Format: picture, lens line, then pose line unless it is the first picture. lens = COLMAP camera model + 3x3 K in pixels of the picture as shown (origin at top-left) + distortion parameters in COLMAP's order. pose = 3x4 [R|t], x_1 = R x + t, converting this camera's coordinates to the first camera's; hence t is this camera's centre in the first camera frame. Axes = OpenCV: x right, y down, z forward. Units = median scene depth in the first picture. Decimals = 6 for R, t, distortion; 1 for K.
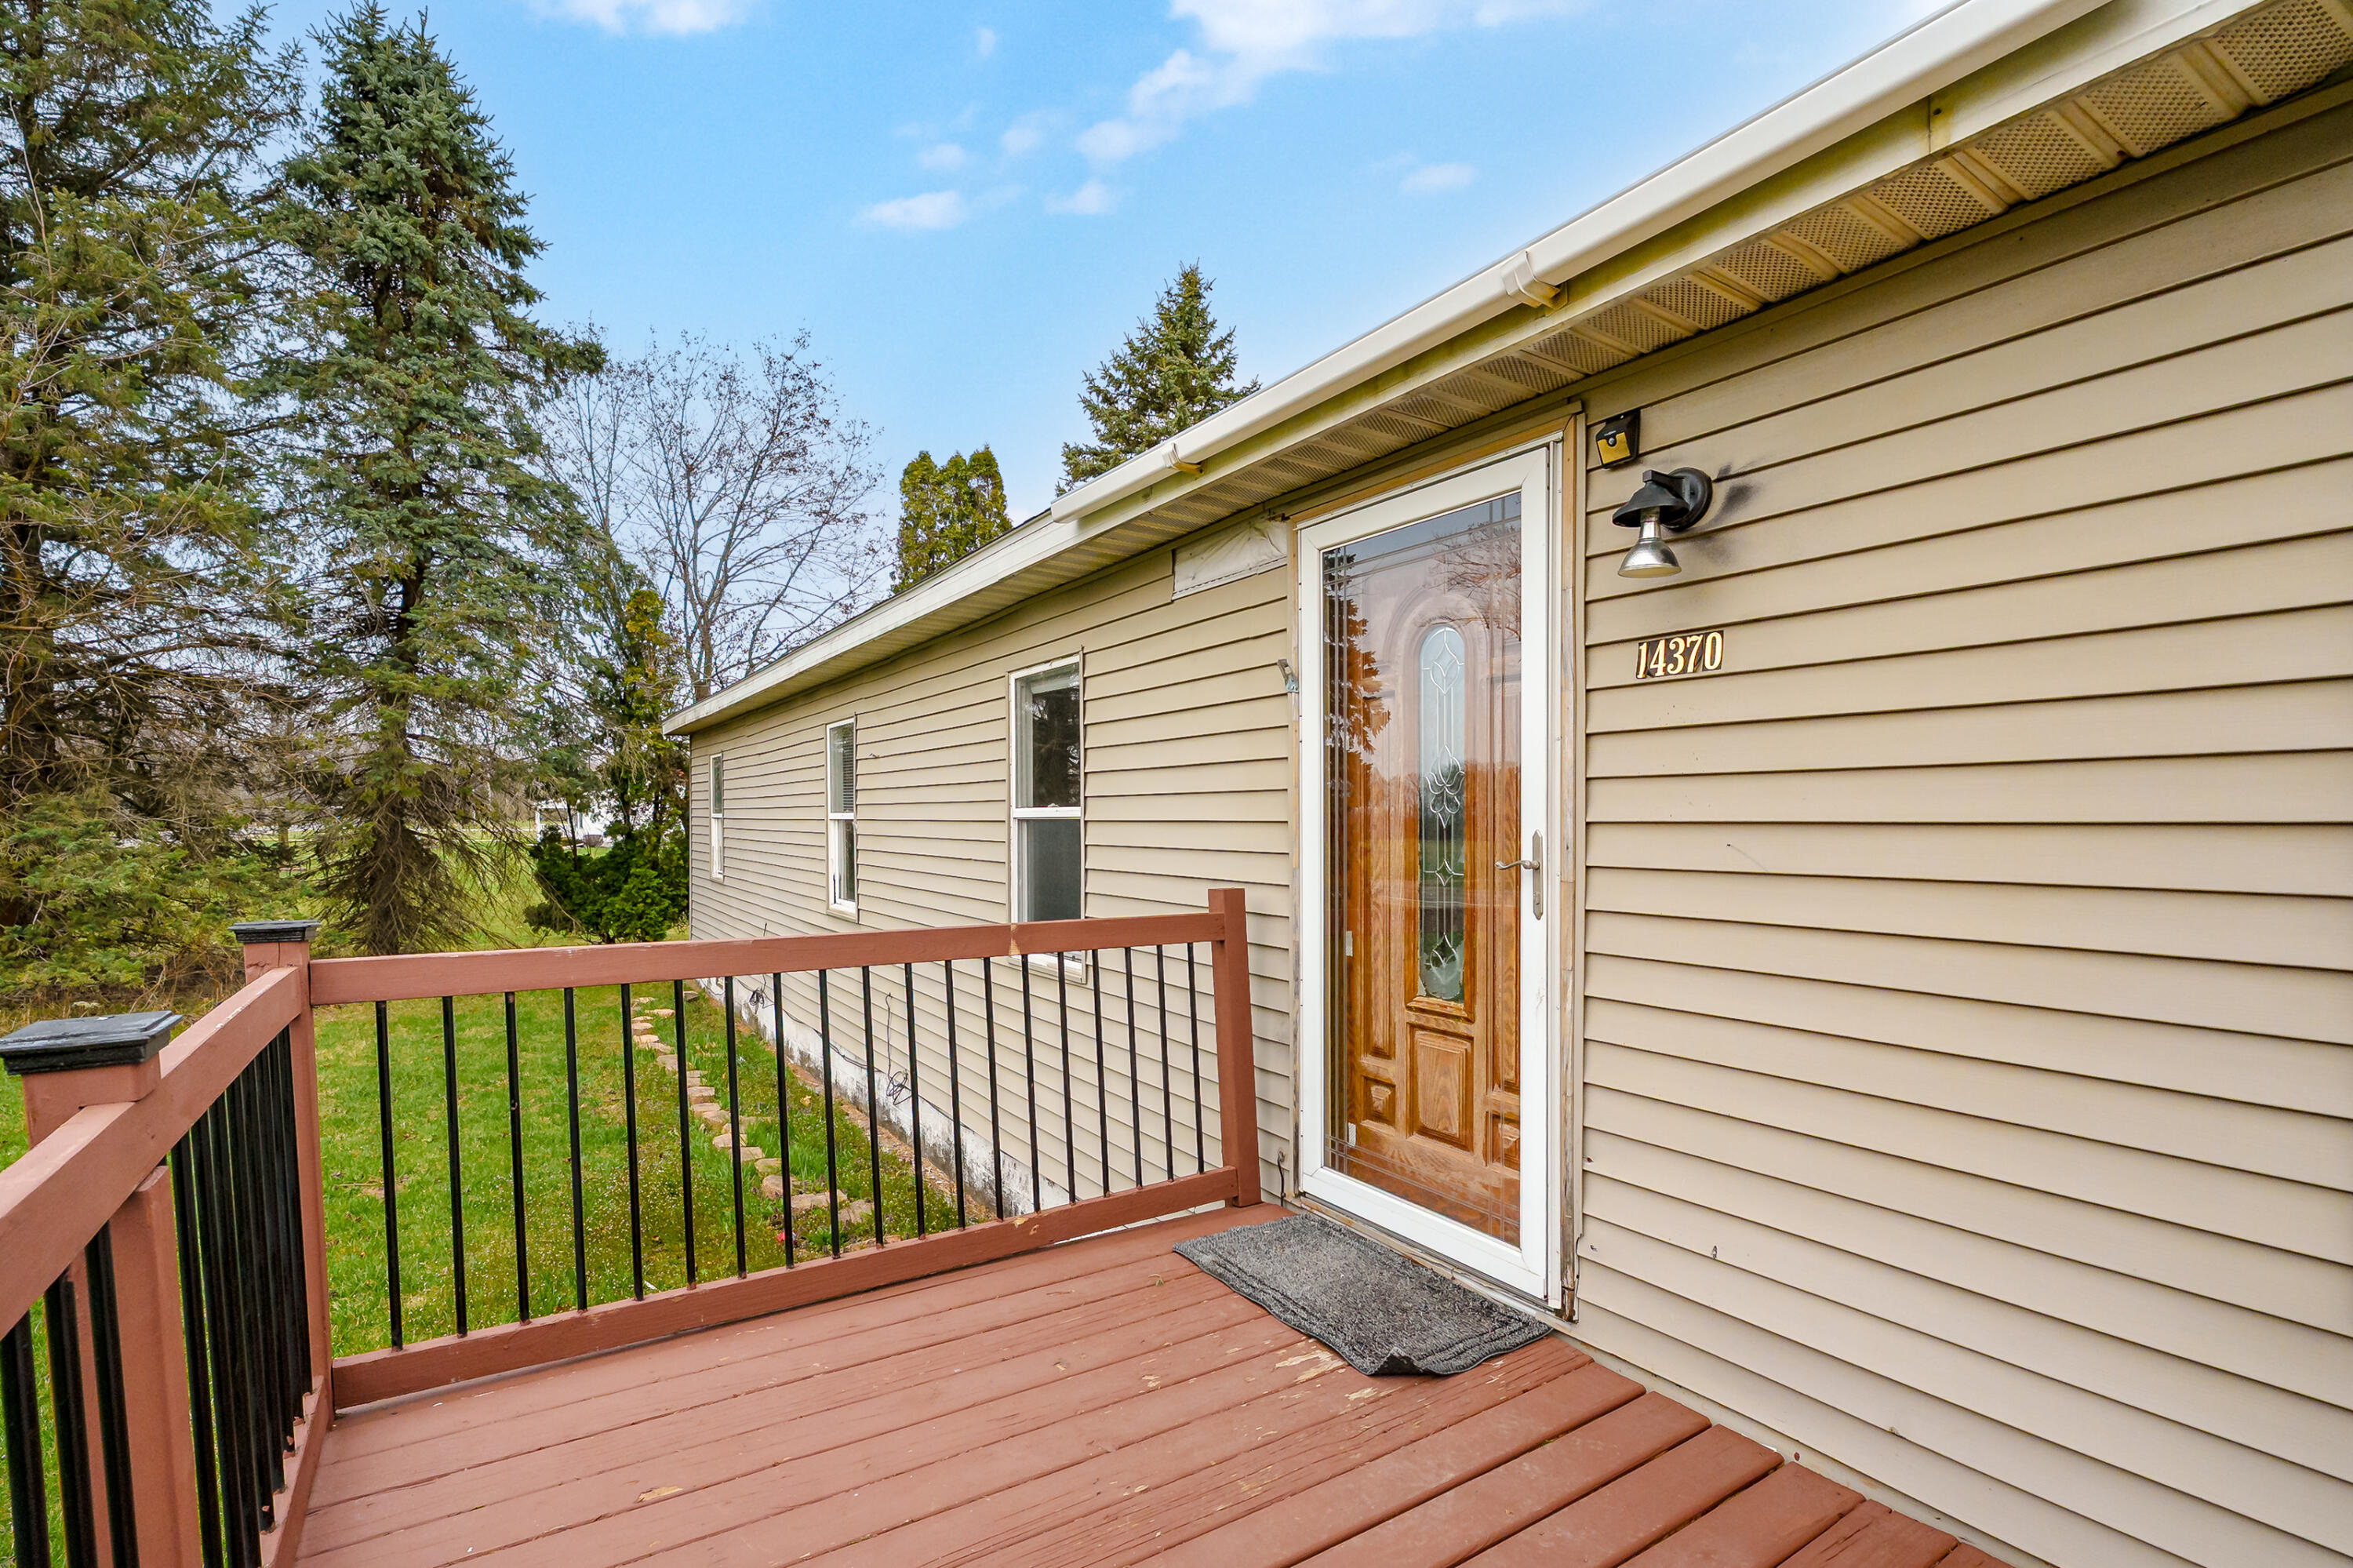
lens RADIAL K [[1074.7, 0, 1167.5], [0, 1074.7, 798.6], [0, 0, 1]] dist [-0.001813, -0.000091]
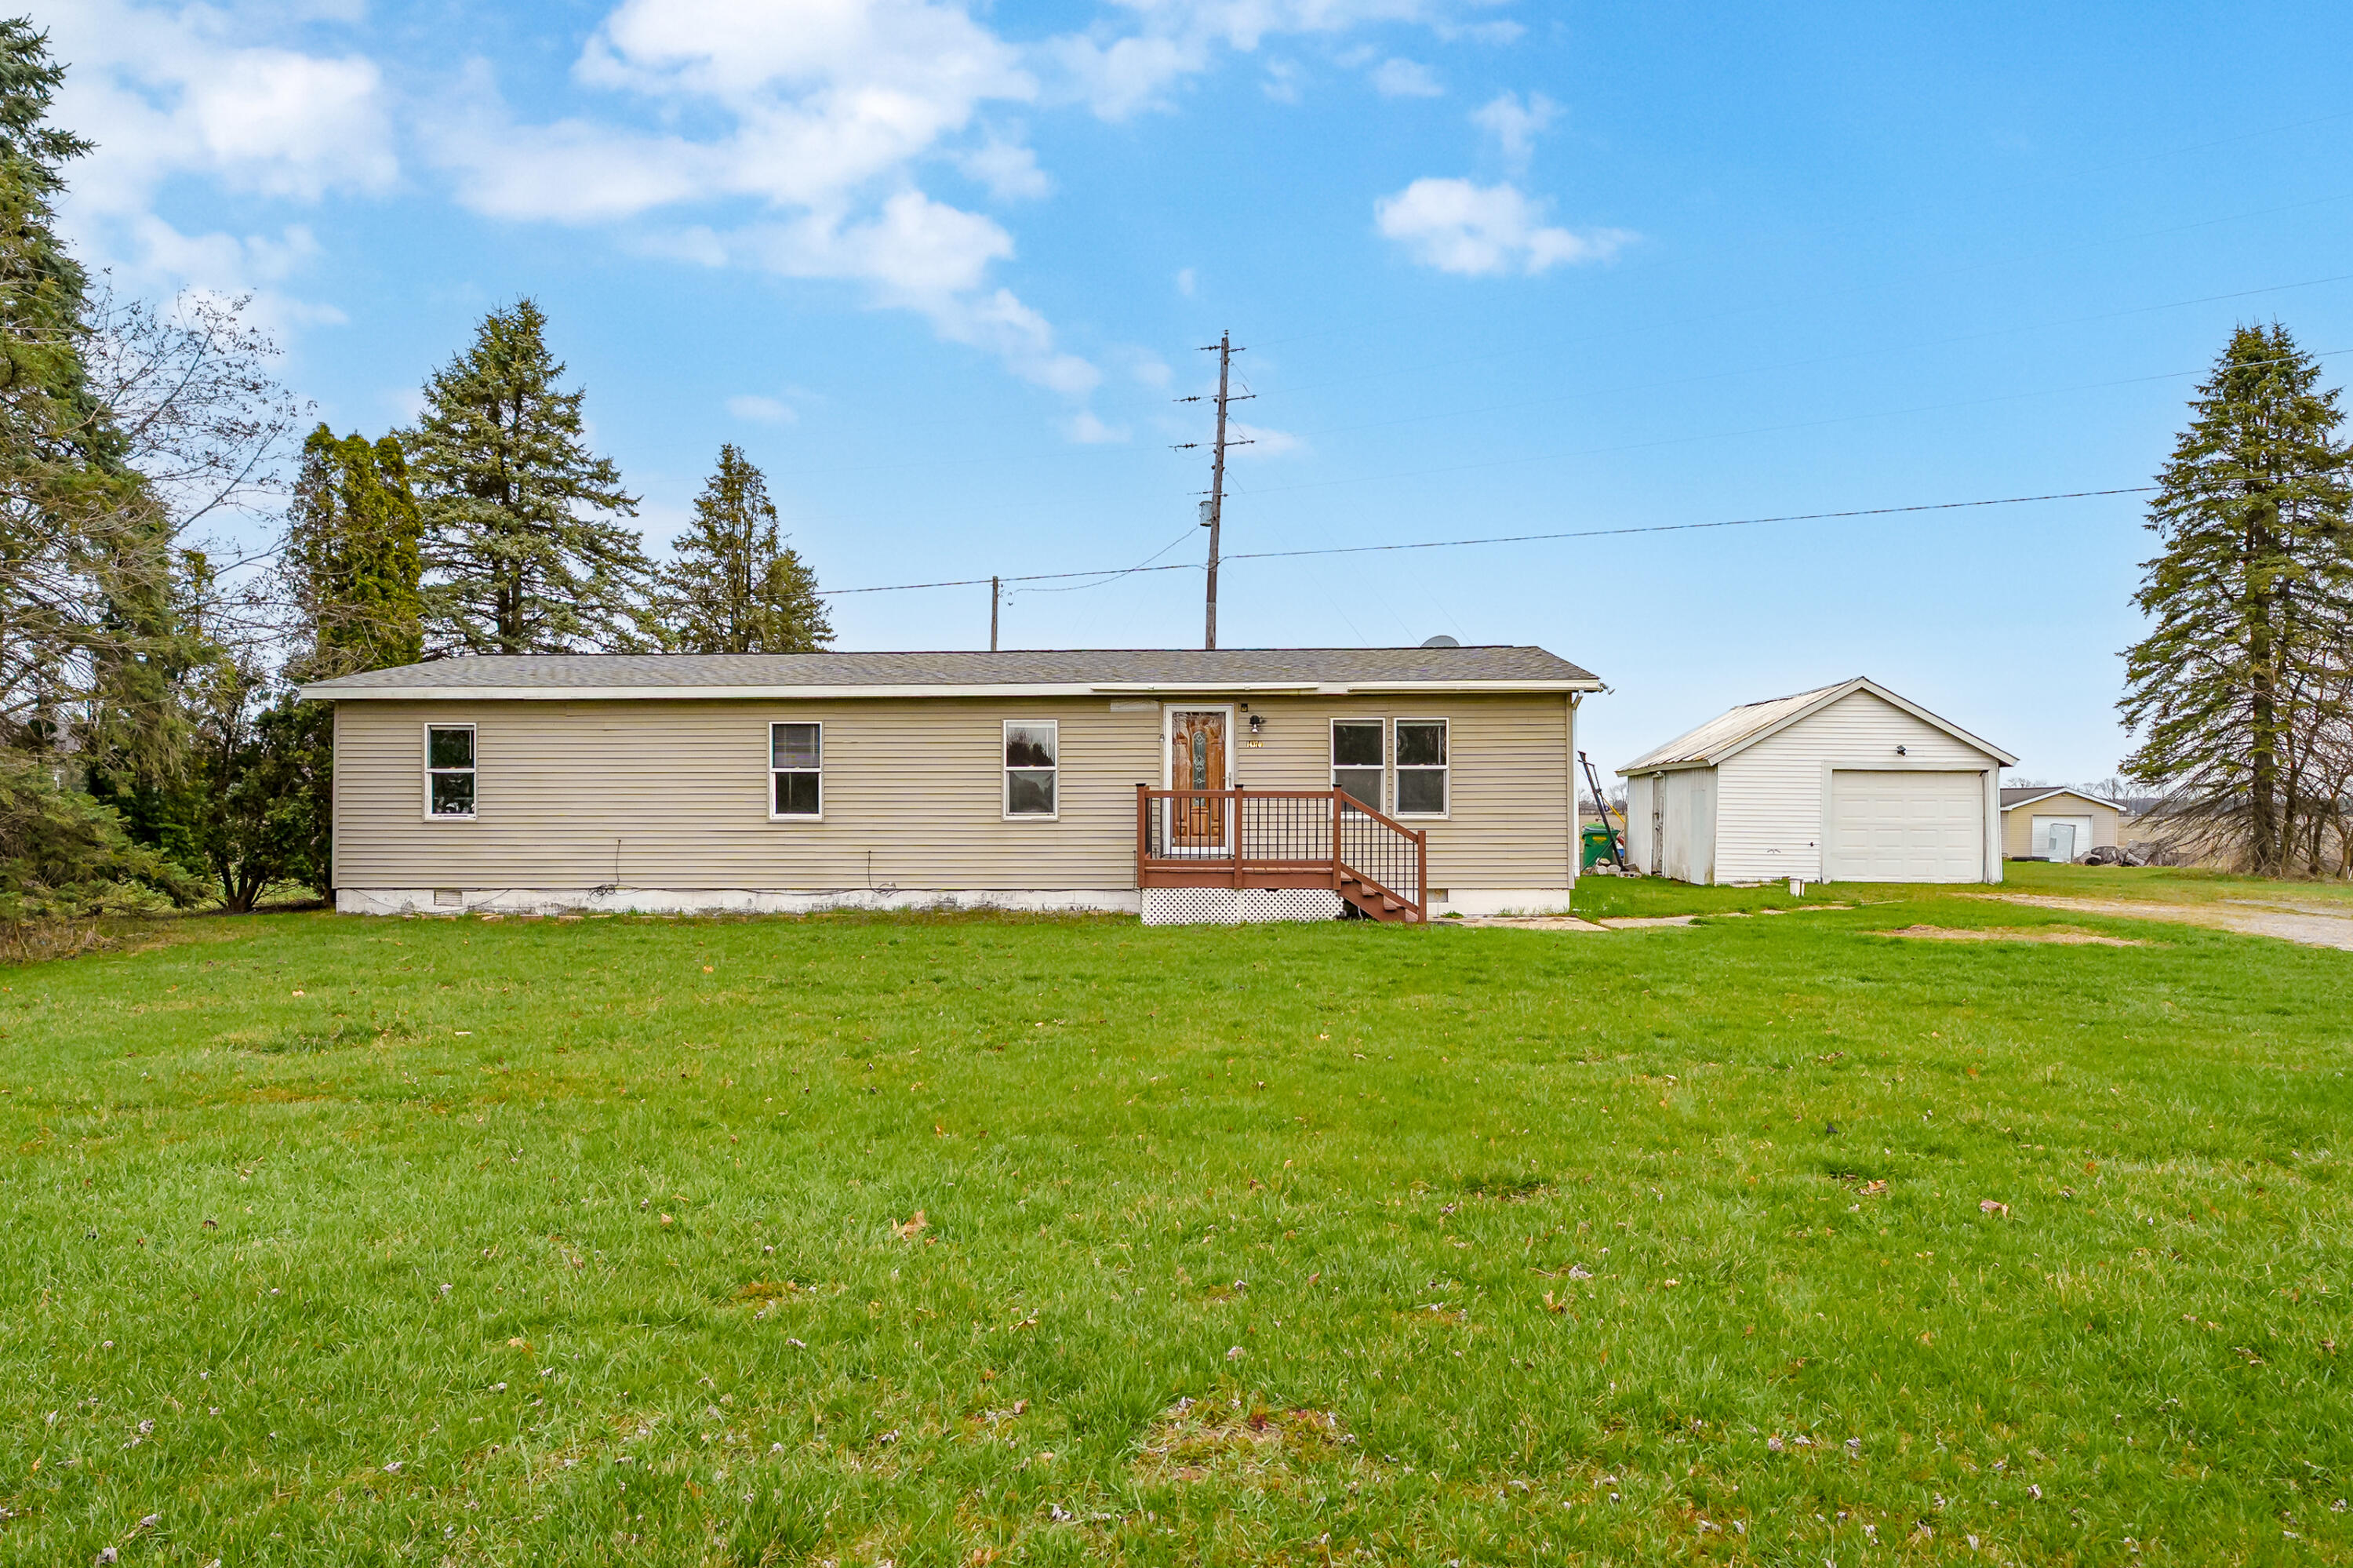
lens RADIAL K [[1260.3, 0, 1176.0], [0, 1260.3, 781.6], [0, 0, 1]] dist [-0.003828, 0.000639]
pose [[0.578273, 0.006900, 0.815814, -0.898880], [-0.011835, 0.999930, -0.000069, 0.015184], [-0.815758, -0.009615, 0.578314, -0.451037]]
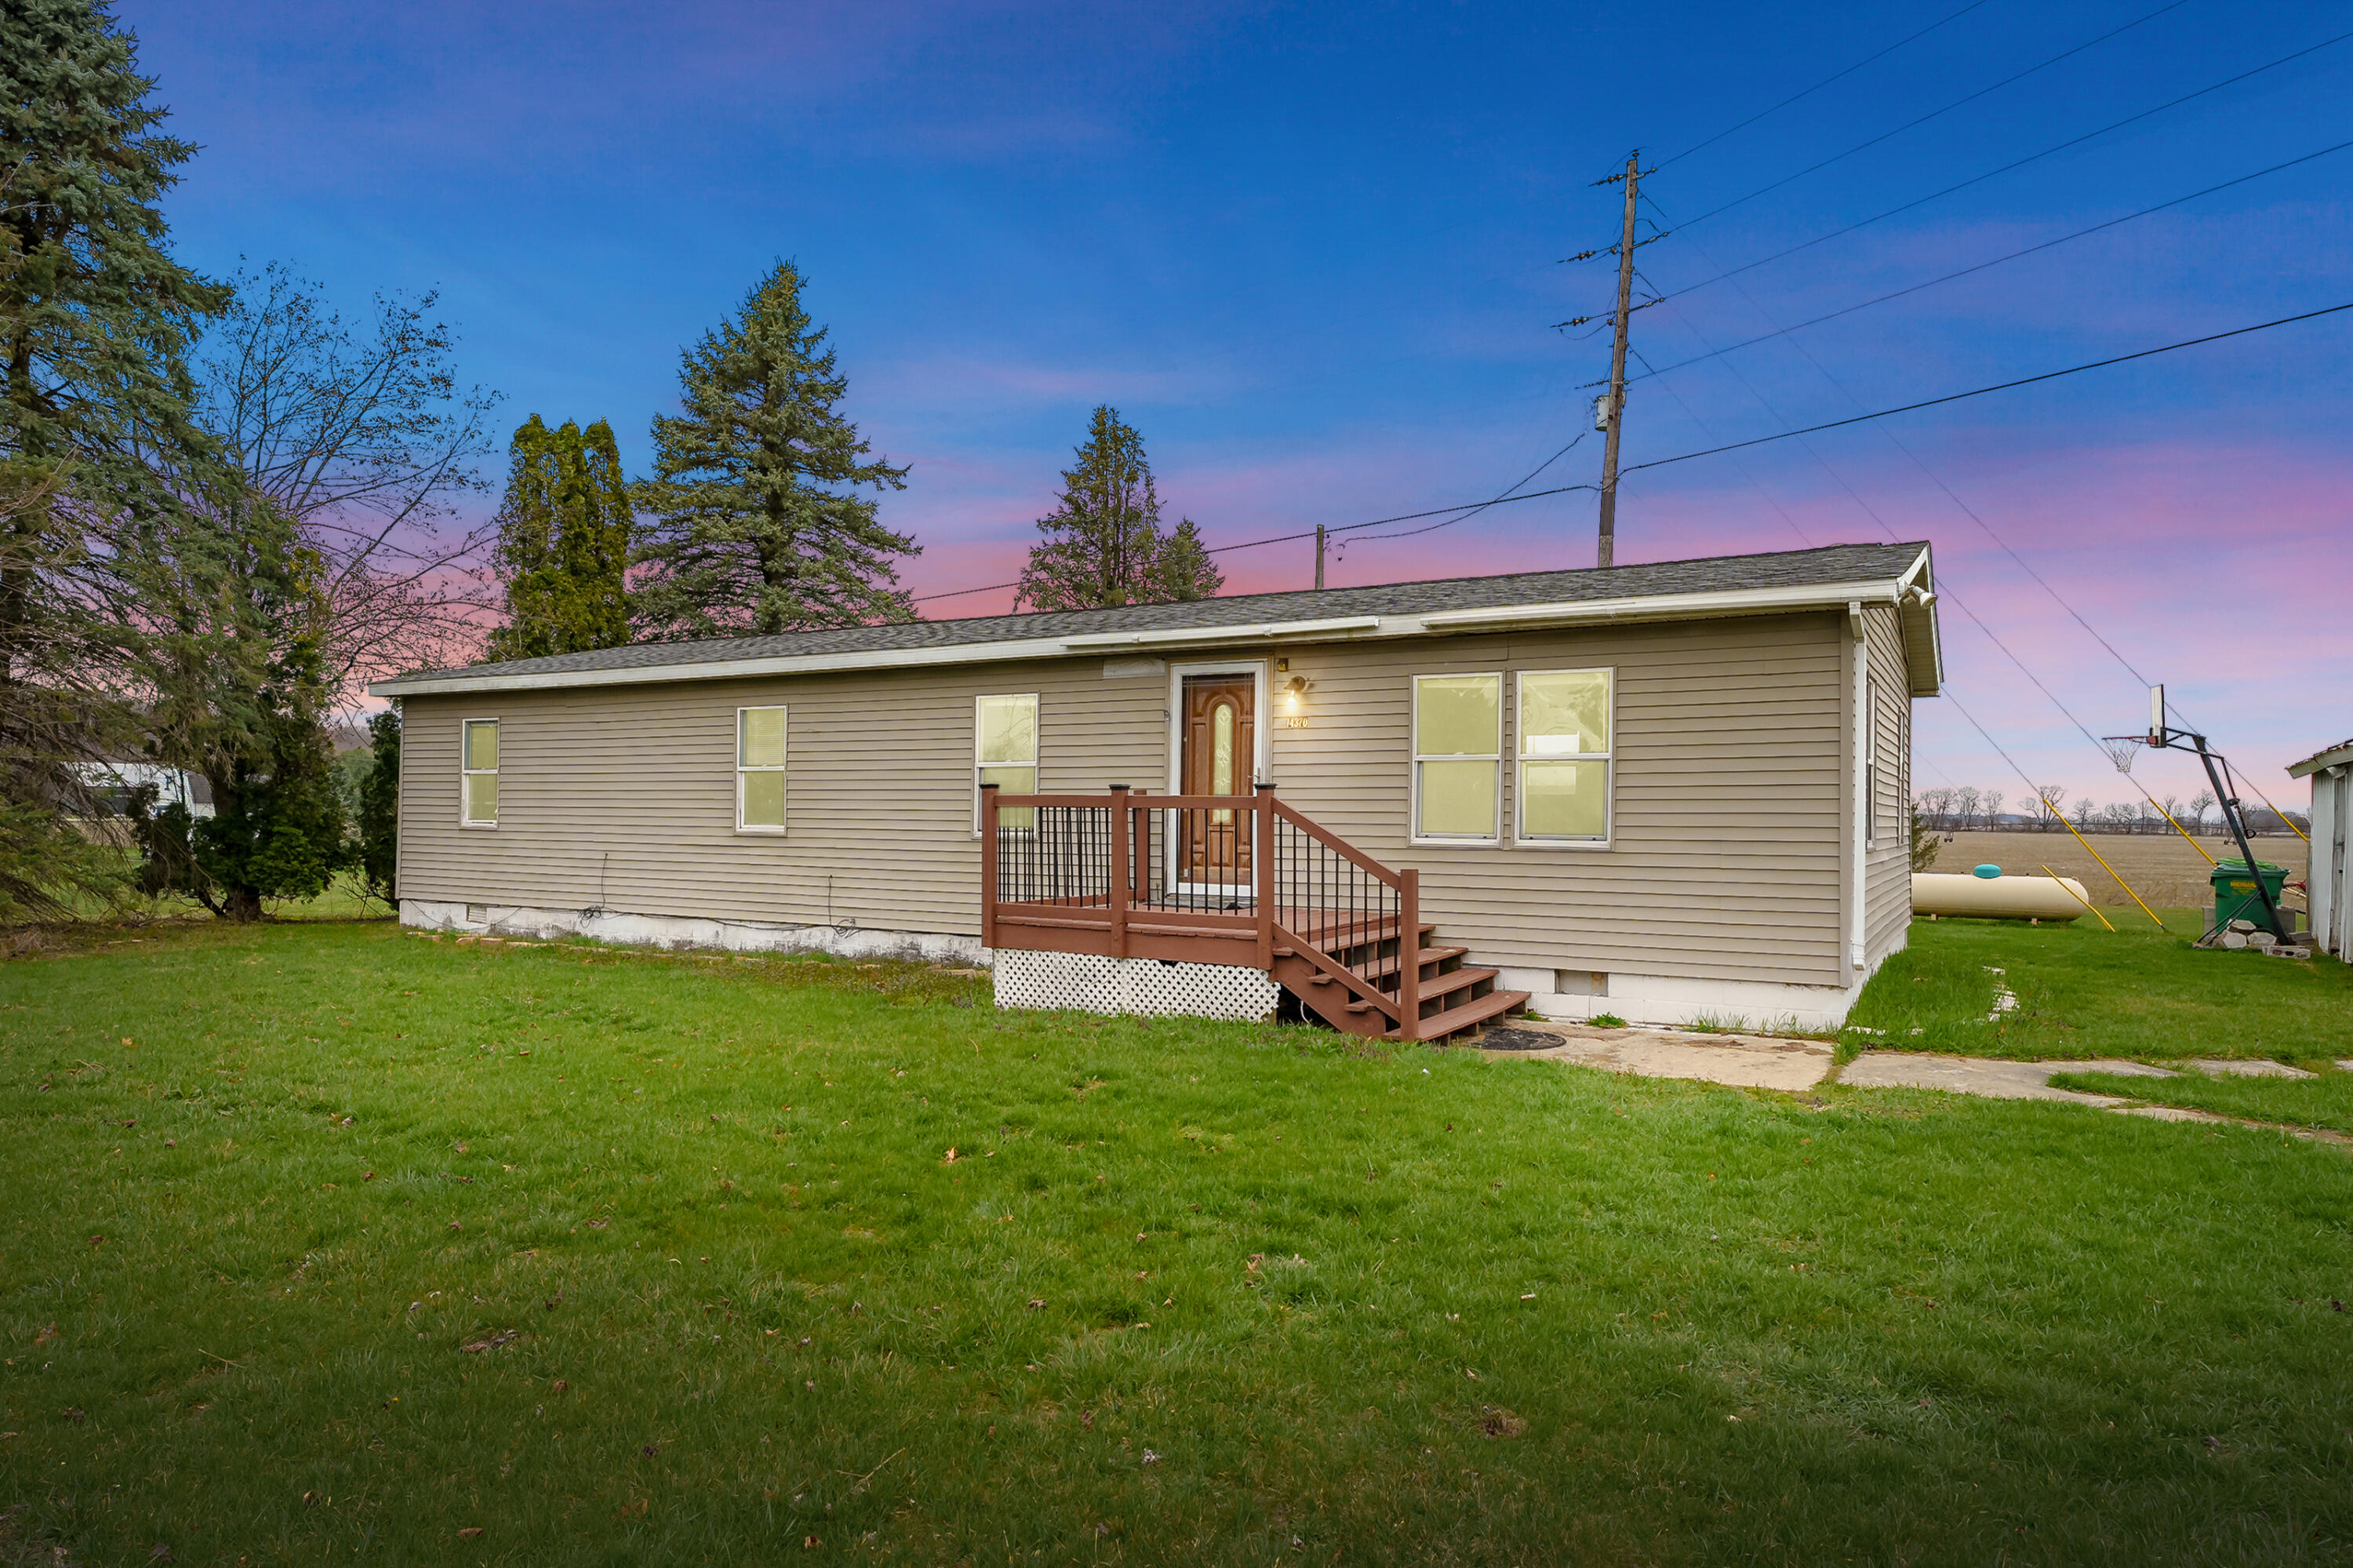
lens RADIAL K [[1391.6, 0, 1176.9], [0, 1391.6, 795.1], [0, 0, 1]] dist [-0.002701, -0.000536]
pose [[0.886094, 0.006400, 0.463462, -0.352317], [-0.011800, 0.999892, 0.008752, 0.015320], [-0.463356, -0.013224, 0.886074, -0.515285]]
